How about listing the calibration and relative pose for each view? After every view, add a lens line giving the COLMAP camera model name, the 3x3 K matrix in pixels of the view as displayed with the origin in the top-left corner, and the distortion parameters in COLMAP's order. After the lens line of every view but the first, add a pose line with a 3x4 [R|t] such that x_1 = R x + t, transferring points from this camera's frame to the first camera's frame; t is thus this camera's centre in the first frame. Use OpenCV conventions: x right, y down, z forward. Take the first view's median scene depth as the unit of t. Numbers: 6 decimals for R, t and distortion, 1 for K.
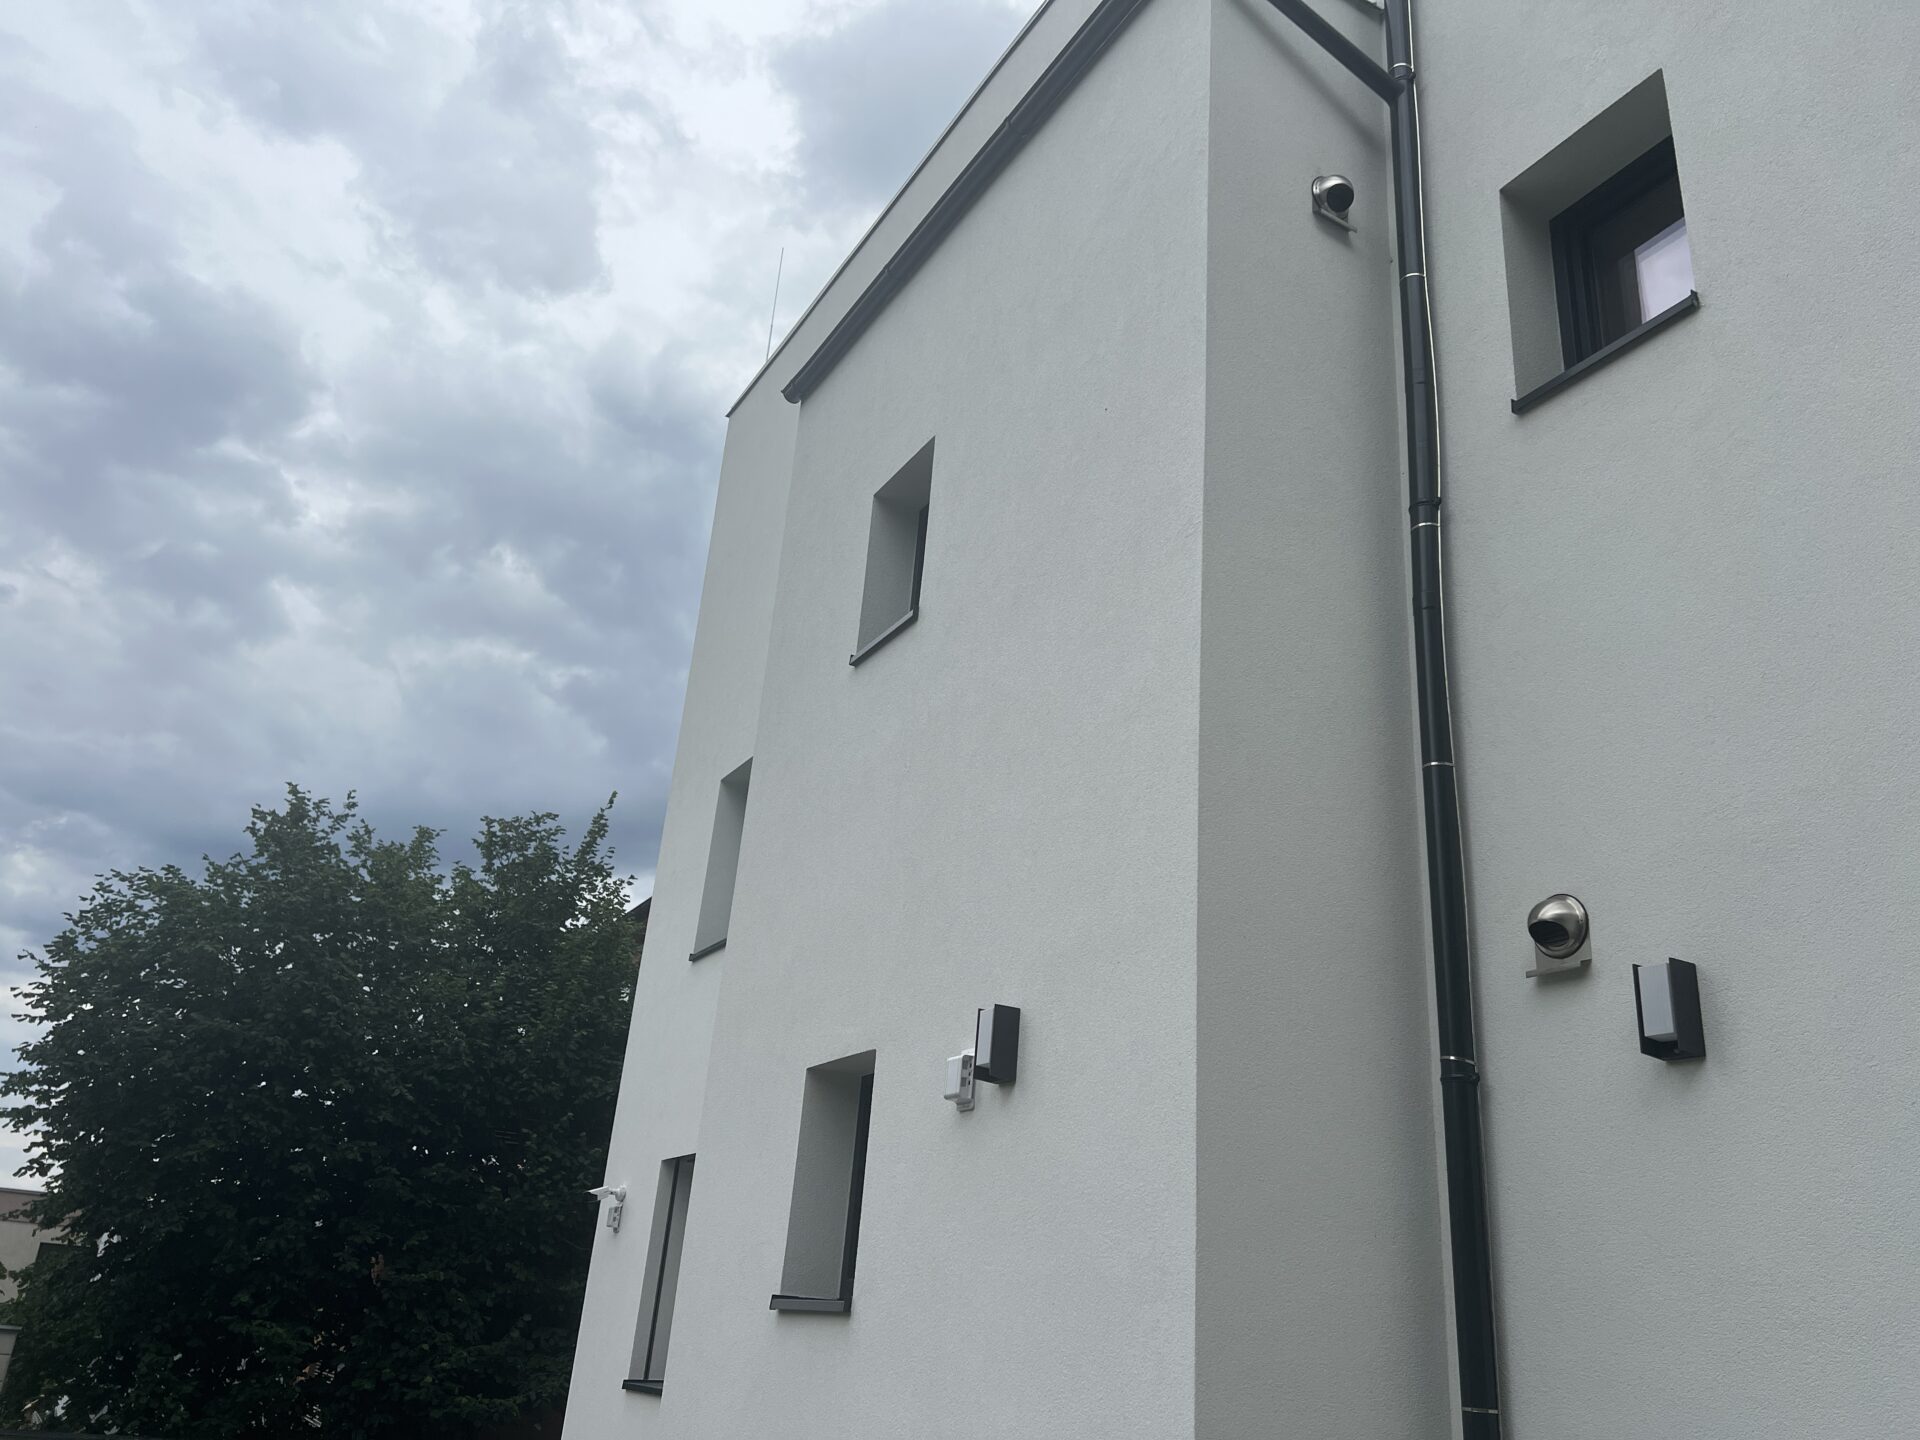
lens RADIAL K [[1443.1, 0, 960.6], [0, 1443.1, 736.0], [0, 0, 1]] dist [0.065182, -0.076011]
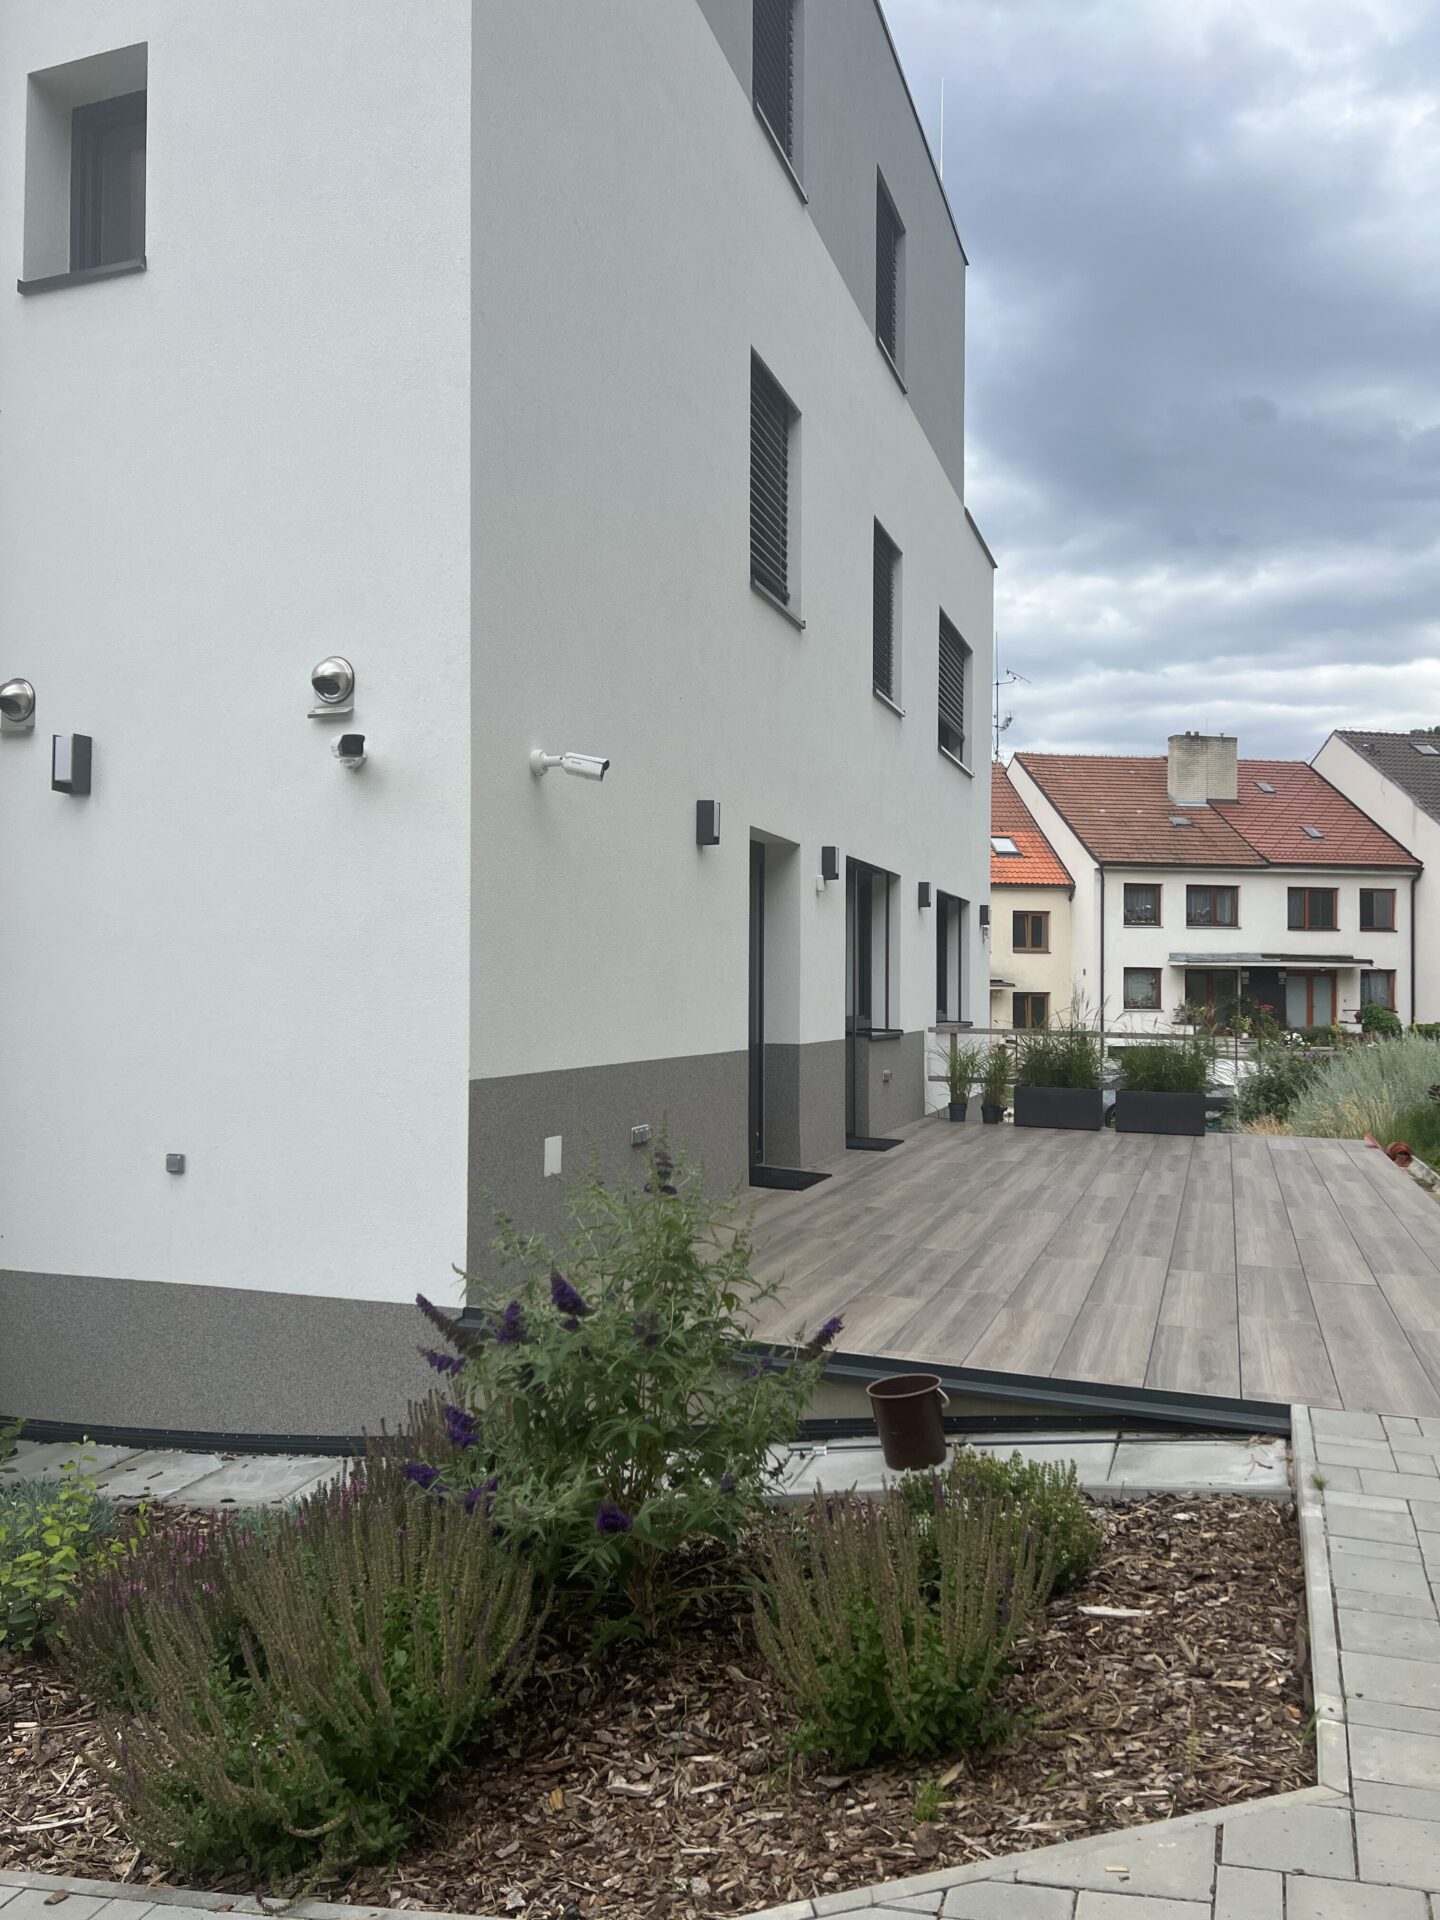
lens RADIAL K [[1432.2, 0, 706.7], [0, 1432.2, 965.1], [0, 0, 1]] dist [0.072495, -0.083074]
pose [[0.765665, -0.057711, 0.640645, -0.015155], [-0.202781, 0.923525, 0.325547, -0.201583], [-0.610440, -0.379171, 0.695408, -0.469007]]
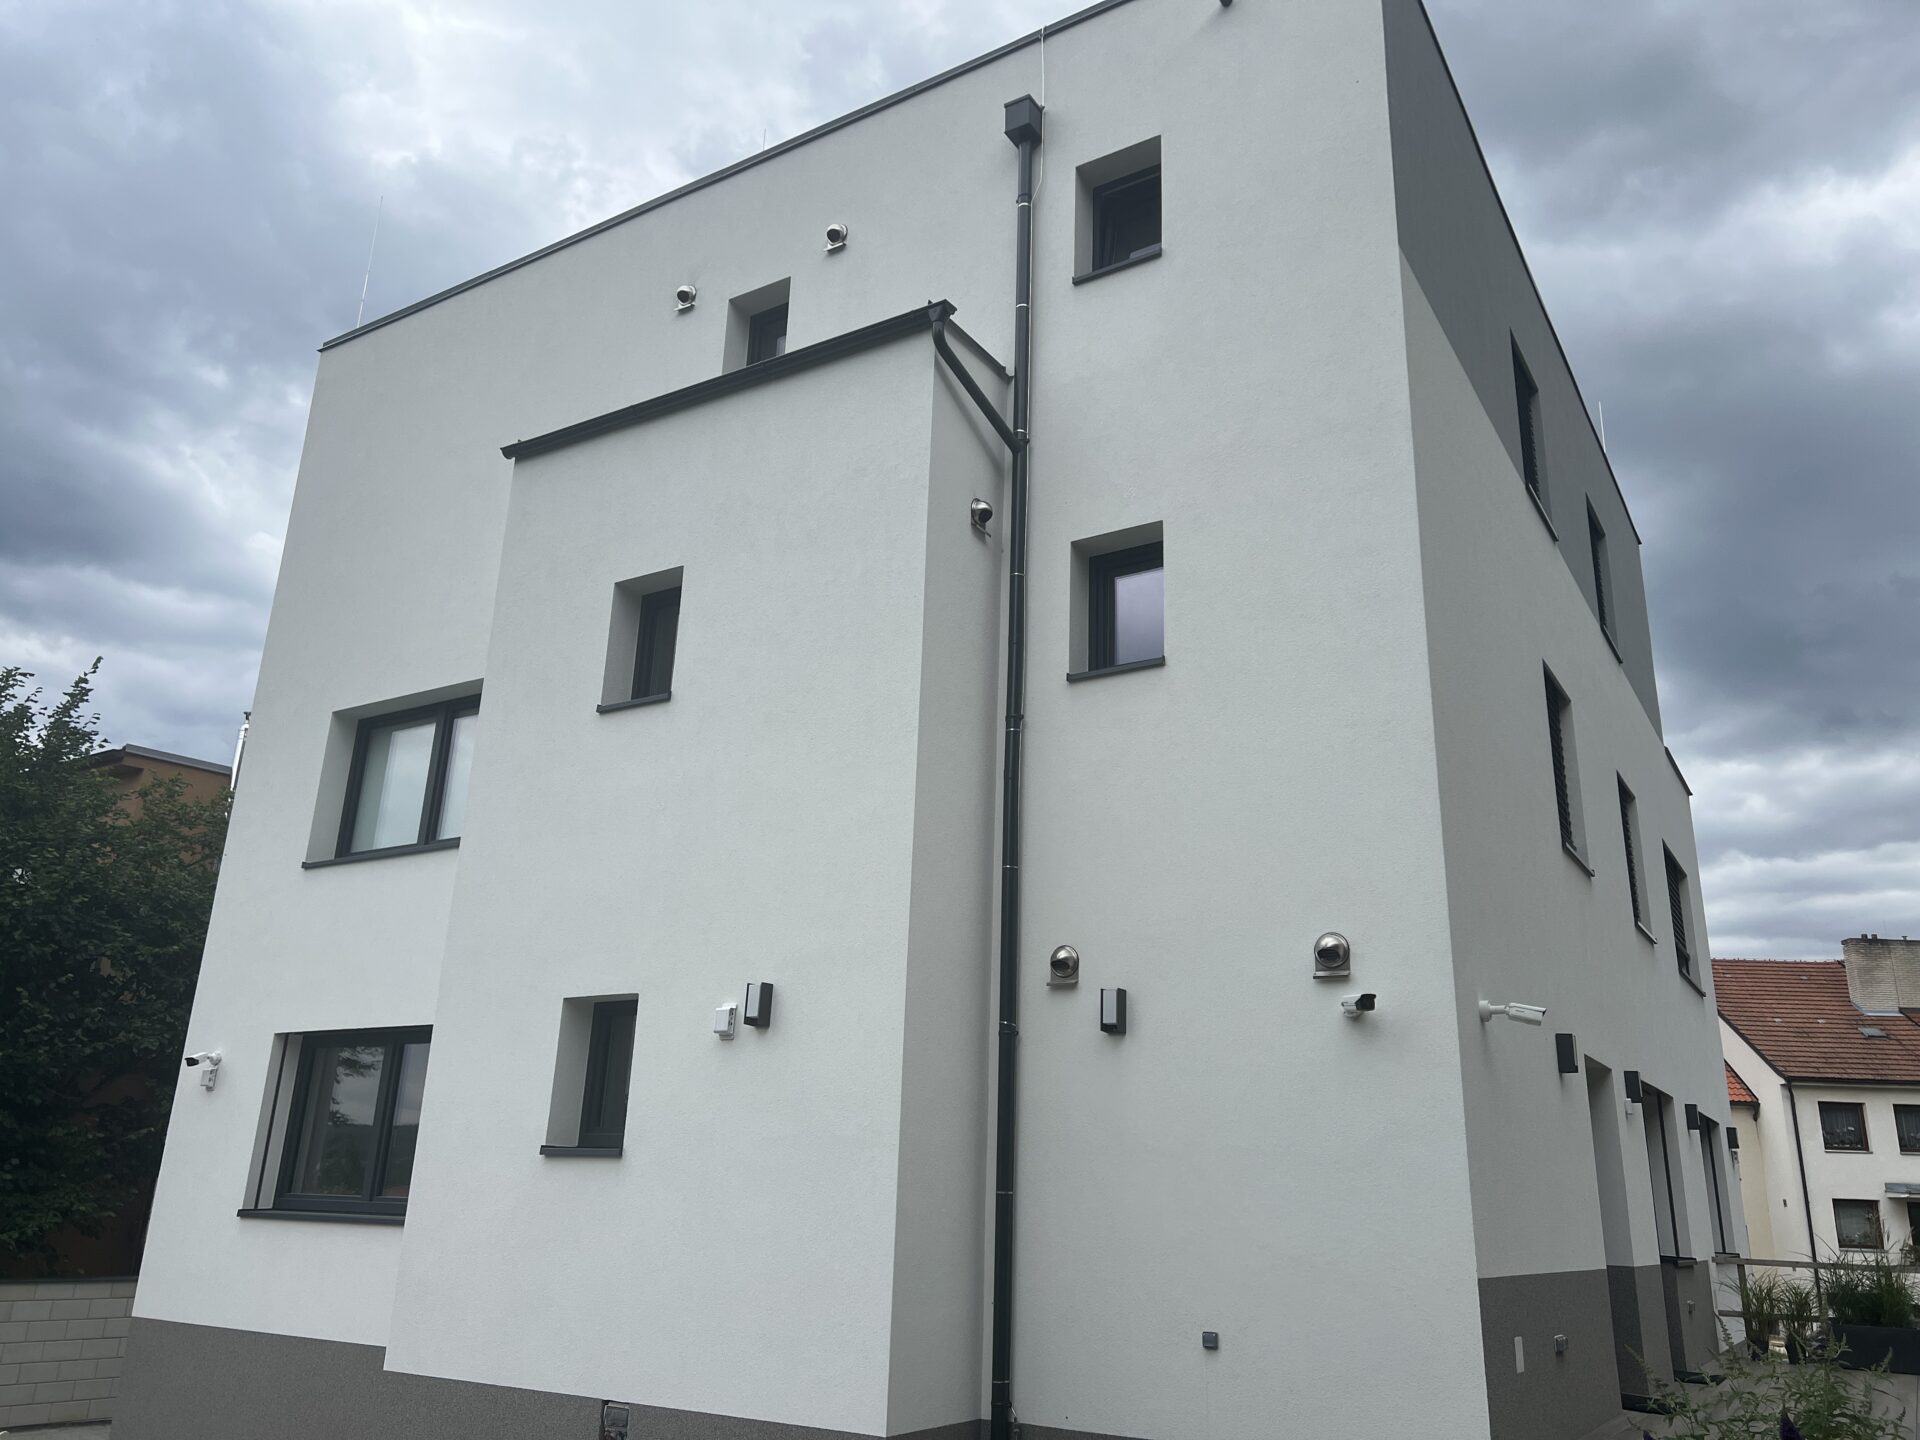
lens RADIAL K [[1432.2, 0, 957.0], [0, 1432.2, 719.3], [0, 0, 1]] dist [0.072495, -0.083074]
pose [[0.887083, 0.102932, 0.449987, -0.540850], [-0.149688, 0.986289, 0.069480, -0.262731], [-0.436666, -0.128992, 0.890328, -0.558234]]
